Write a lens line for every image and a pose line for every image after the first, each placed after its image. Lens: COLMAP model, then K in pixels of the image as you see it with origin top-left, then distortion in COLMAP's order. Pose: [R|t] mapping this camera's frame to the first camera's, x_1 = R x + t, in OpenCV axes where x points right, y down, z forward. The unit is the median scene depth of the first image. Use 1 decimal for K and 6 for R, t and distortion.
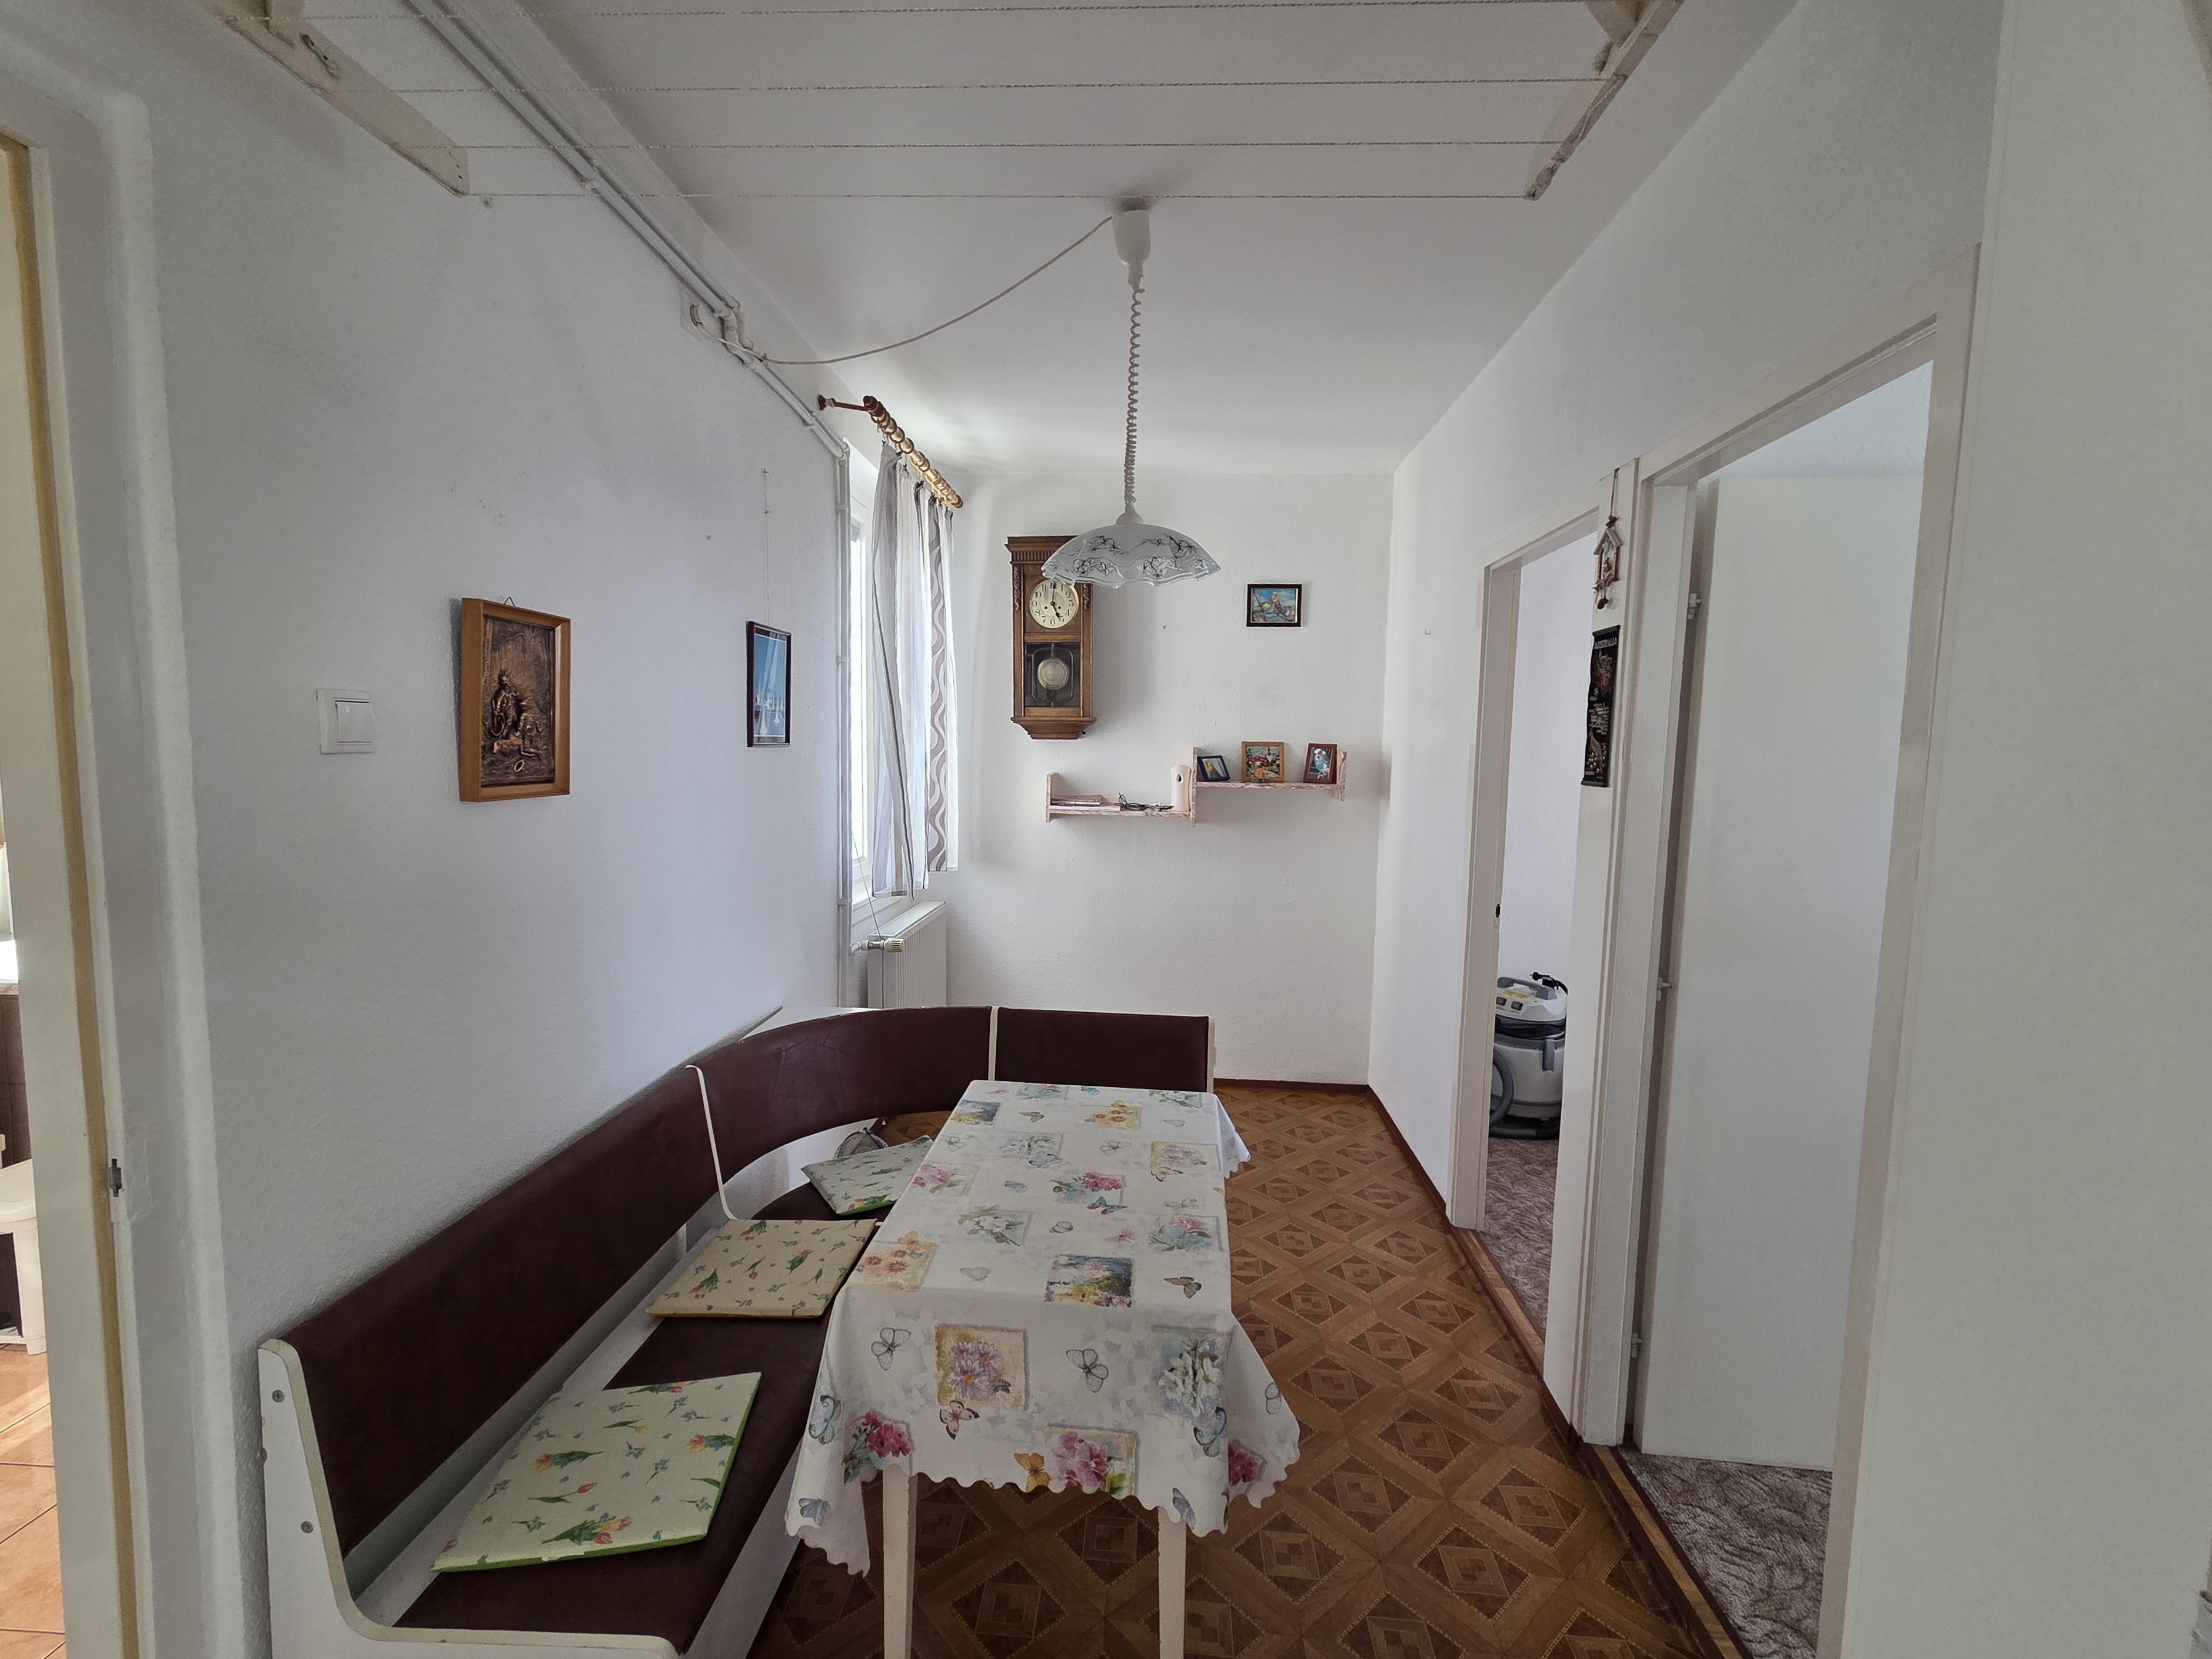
lens RADIAL K [[900.7, 0, 1110.3], [0, 900.7, 818.9], [0, 0, 1]] dist [0.005213, -0.001405]
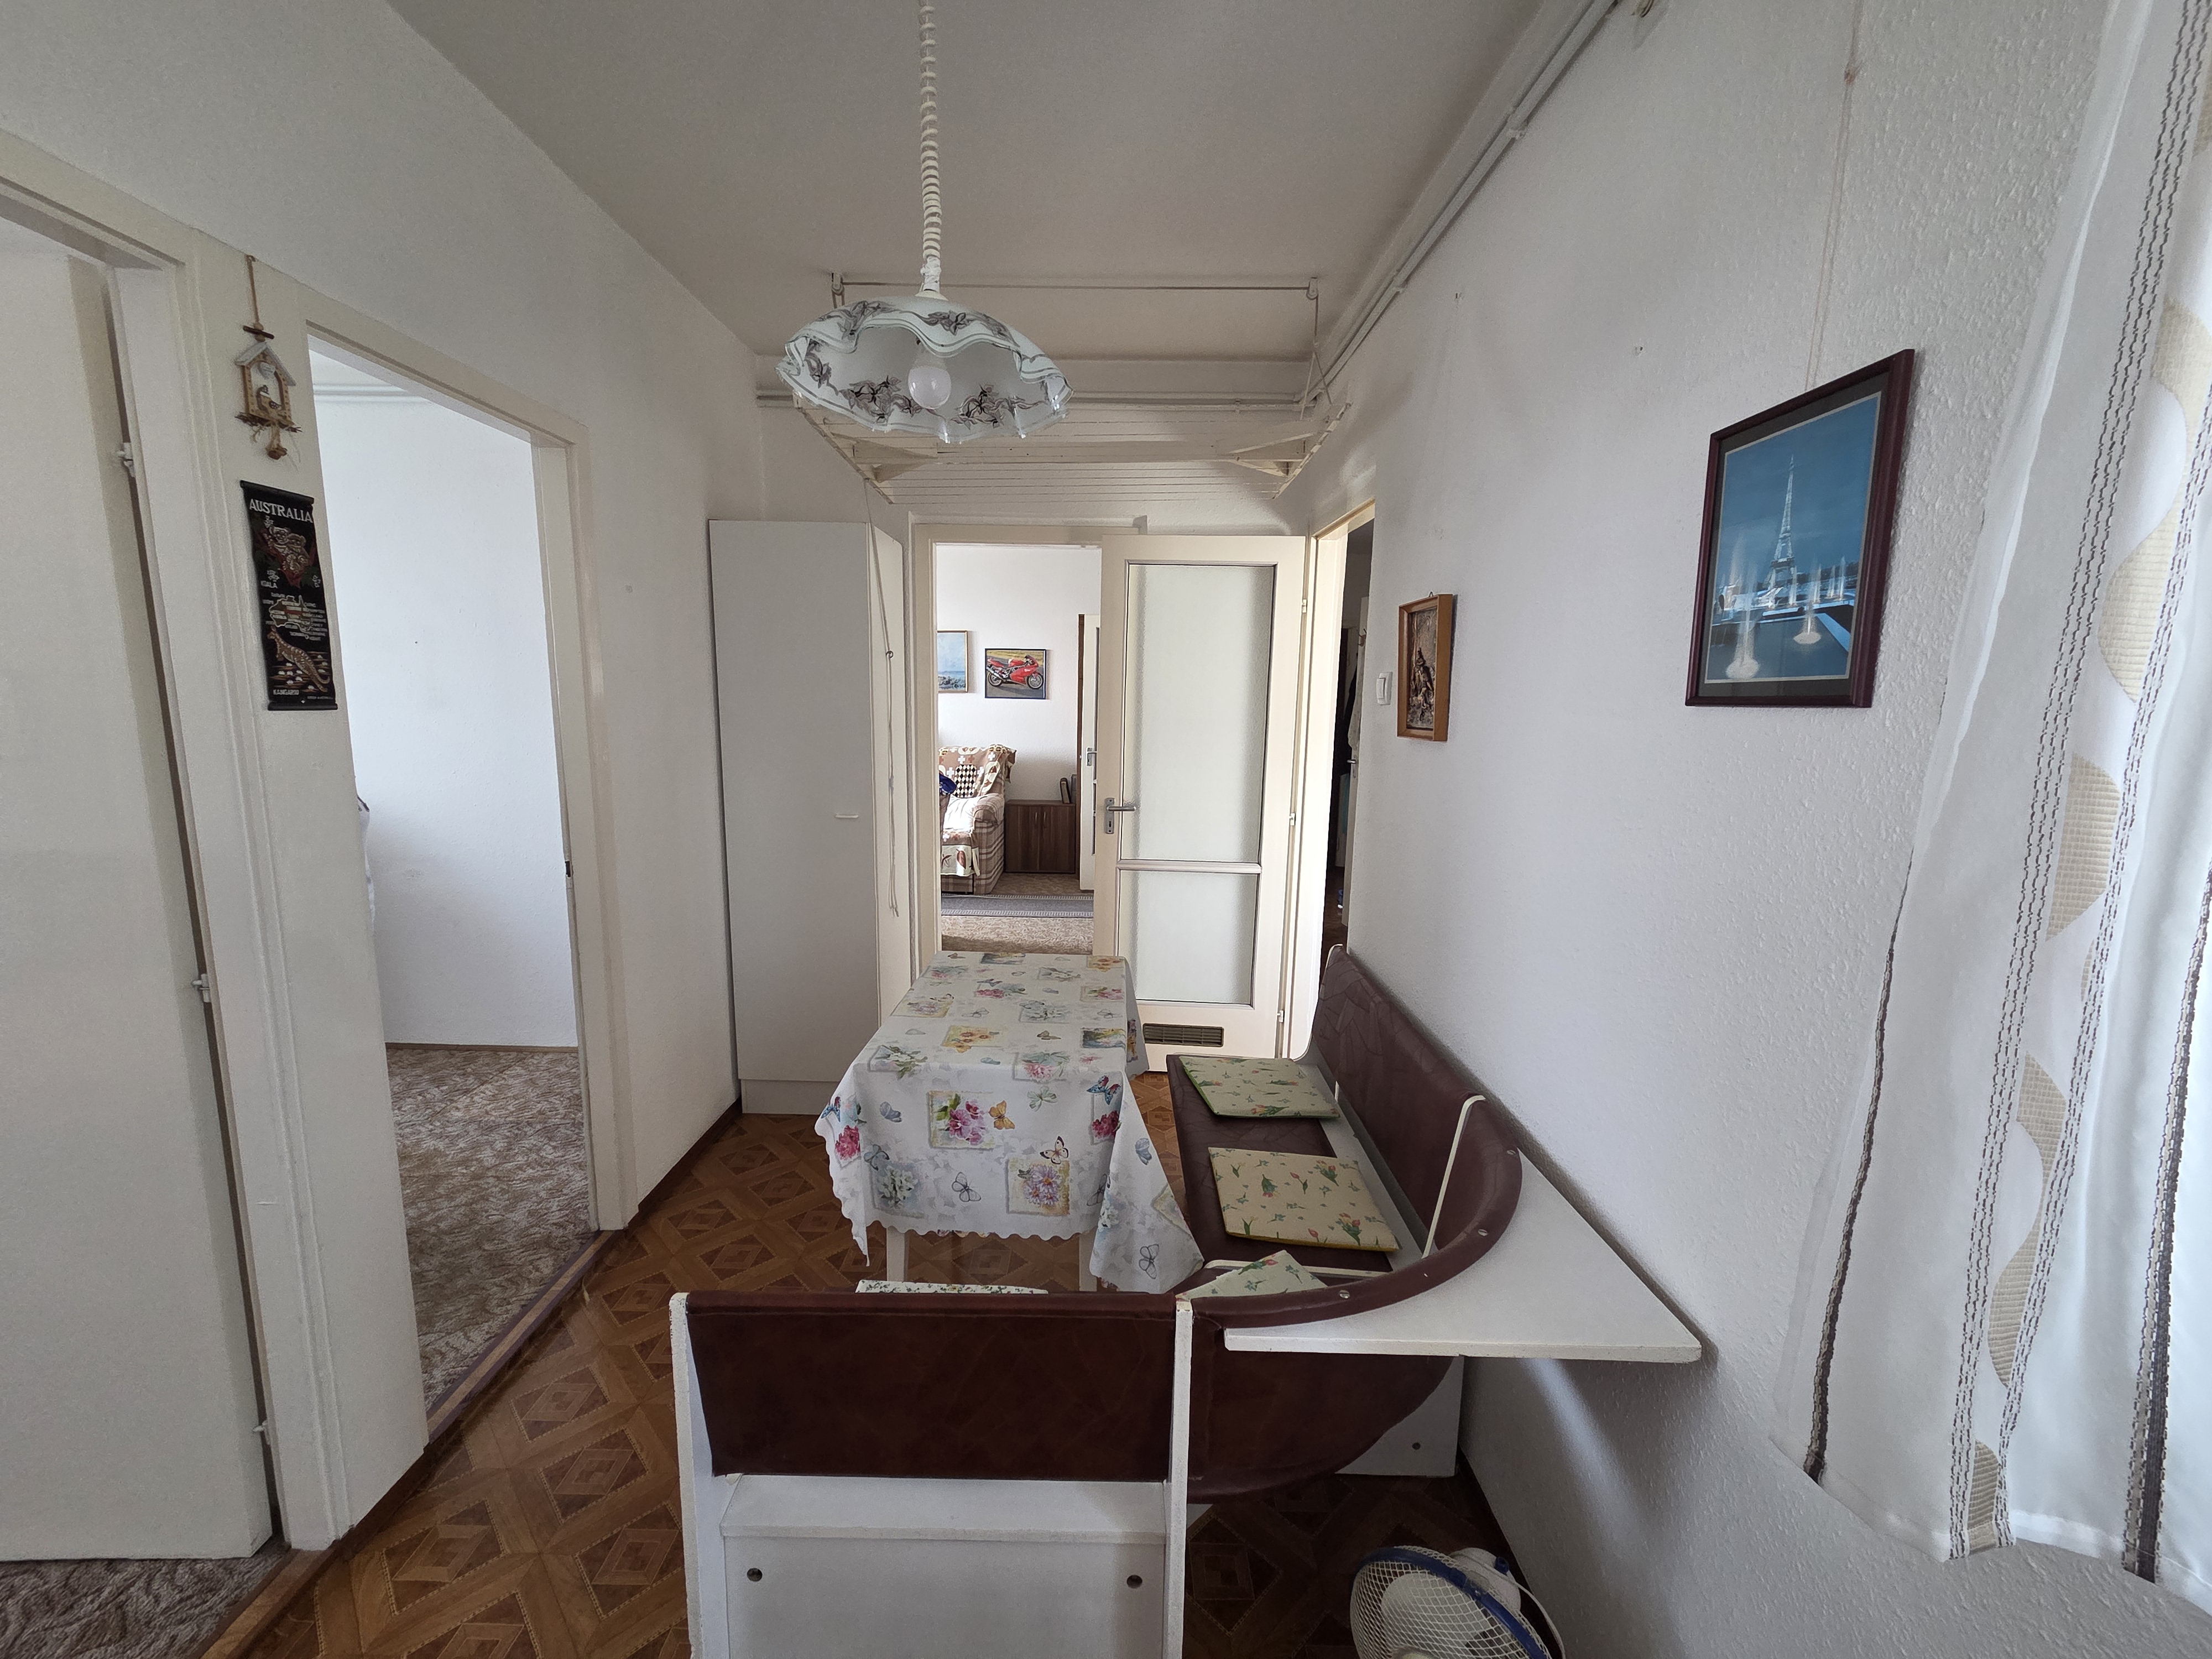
lens RADIAL K [[900.7, 0, 1111.1], [0, 900.7, 838.3], [0, 0, 1]] dist [0.005213, -0.001405]
pose [[-0.997453, -0.030683, -0.064387, -0.099822], [-0.044694, 0.972400, 0.229000, -0.170004], [0.055584, 0.231294, -0.971295, 2.337780]]
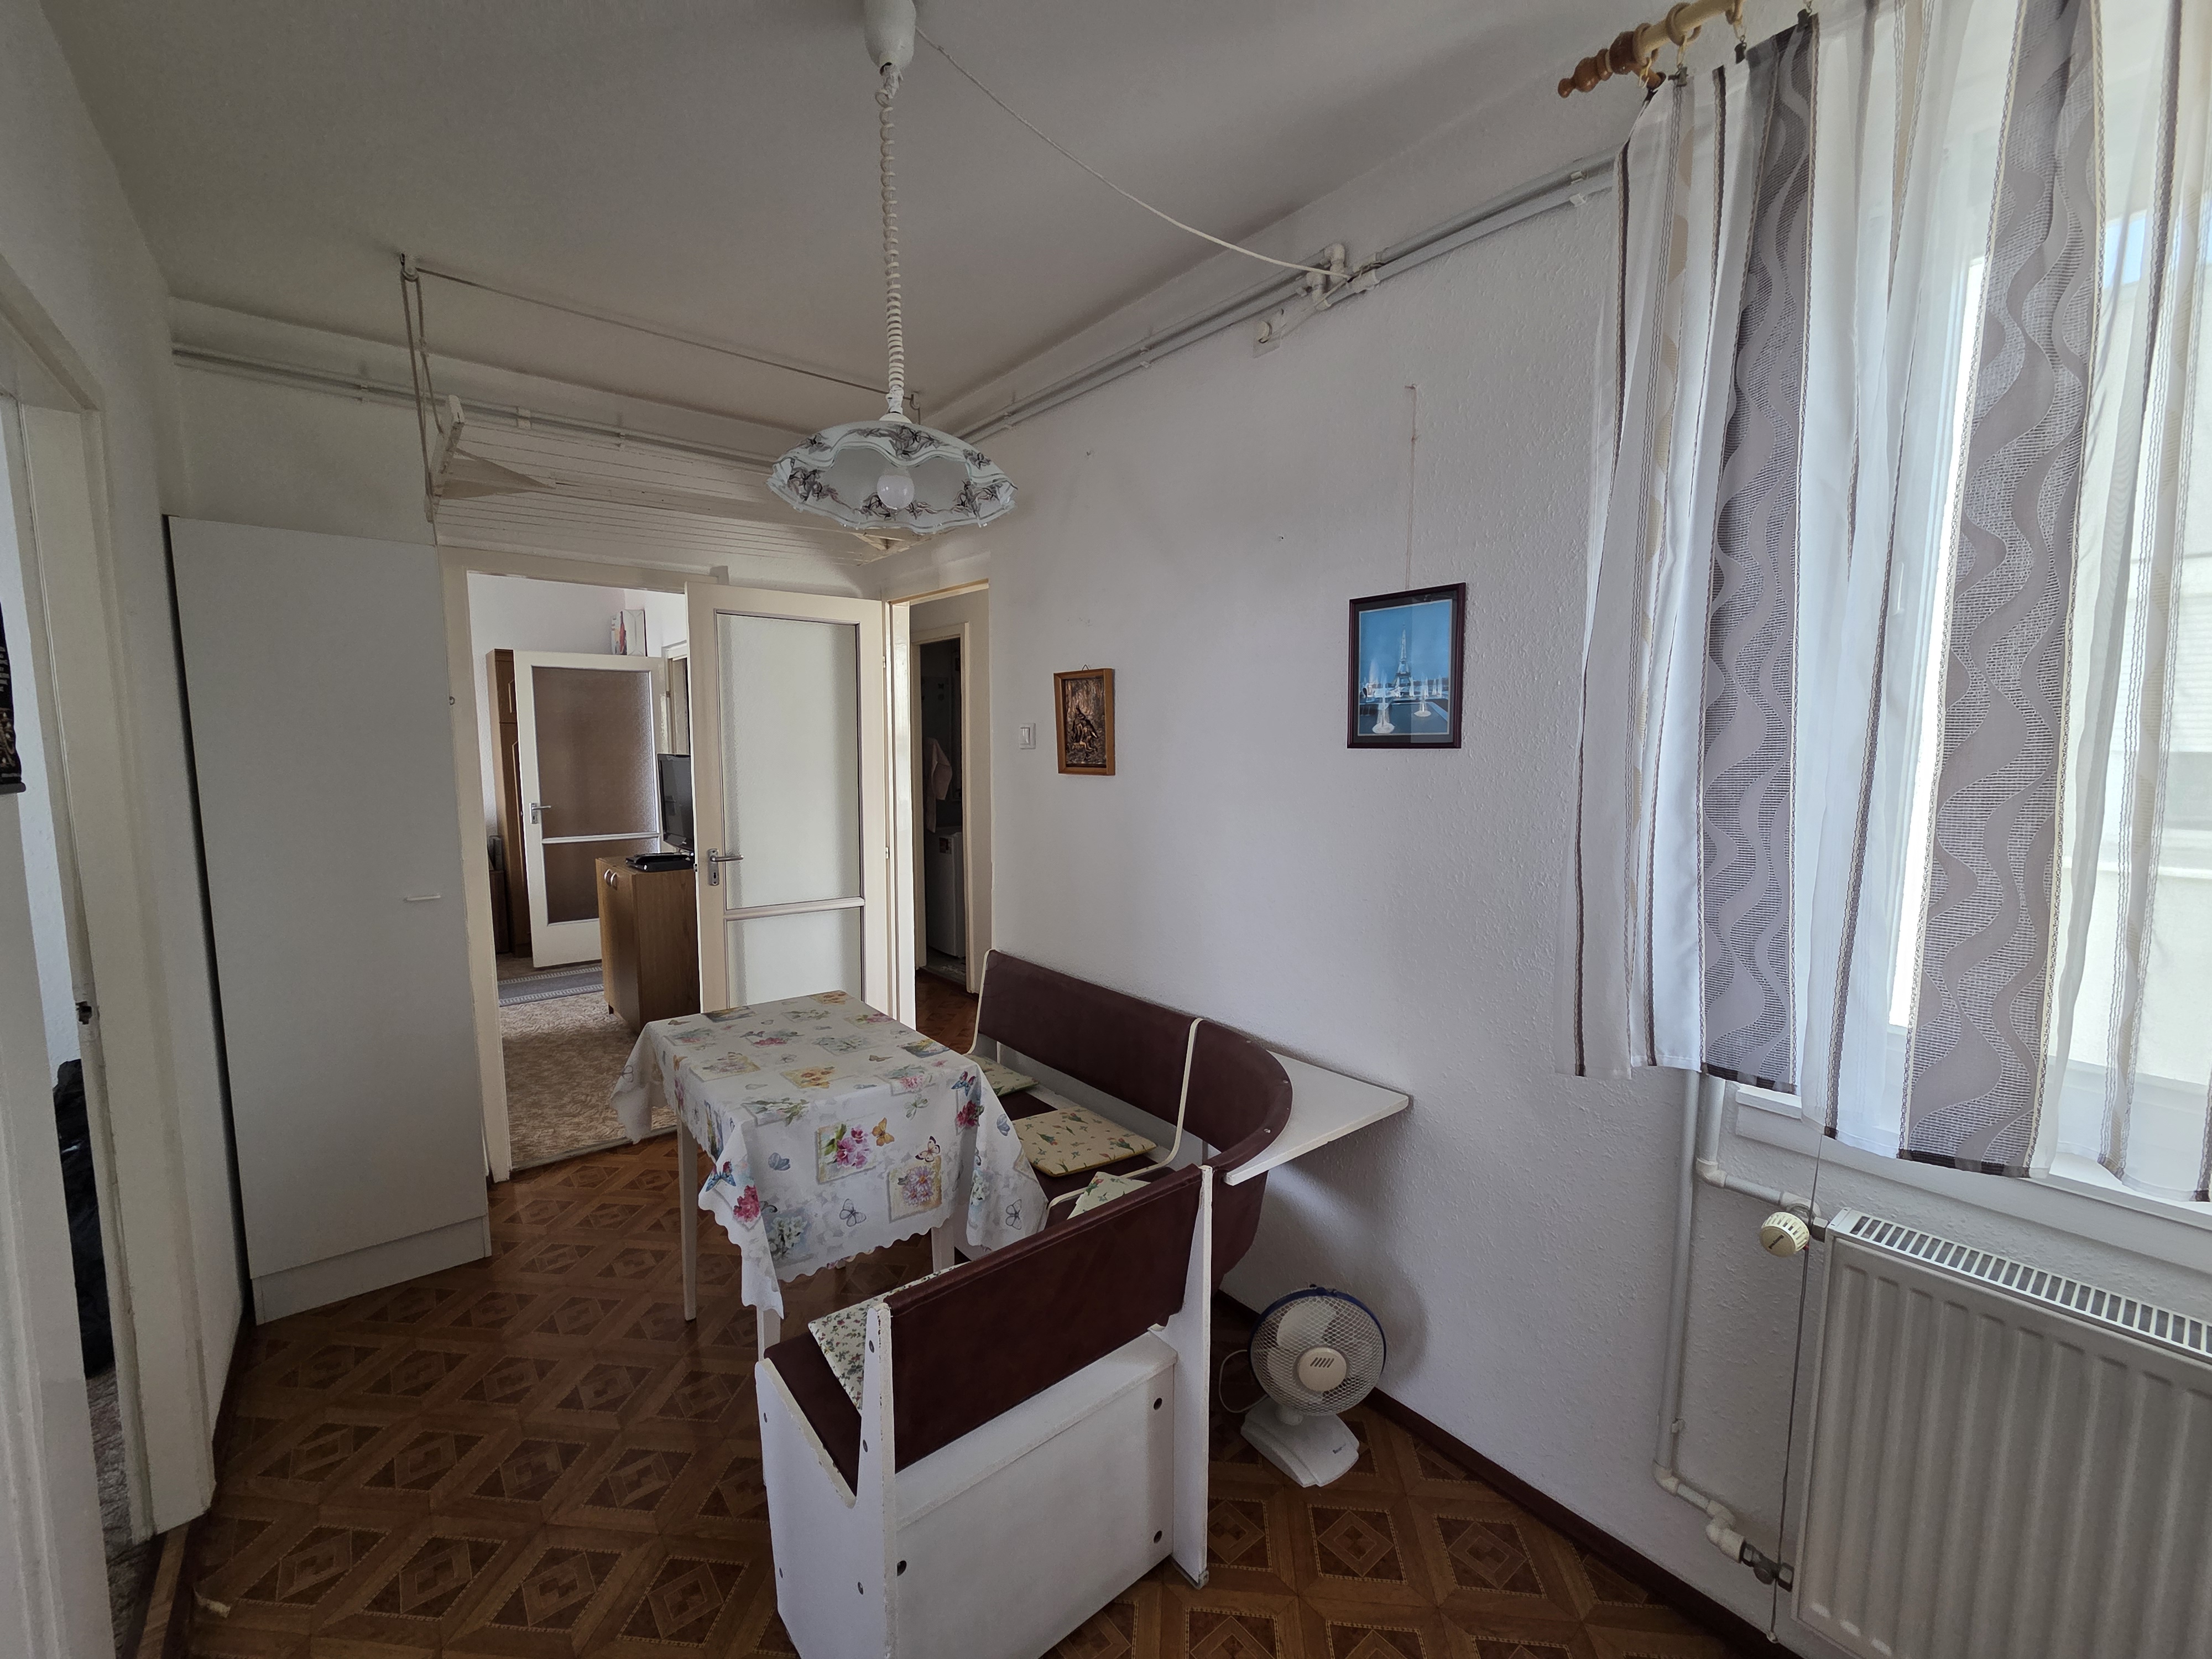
lens RADIAL K [[900.7, 0, 1095.7], [0, 900.7, 836.0], [0, 0, 1]] dist [0.005213, -0.001405]
pose [[-0.730107, 0.046441, -0.681753, 0.574825], [-0.070567, 0.987230, 0.142822, -0.162061], [0.679679, 0.152384, -0.717506, 2.330679]]
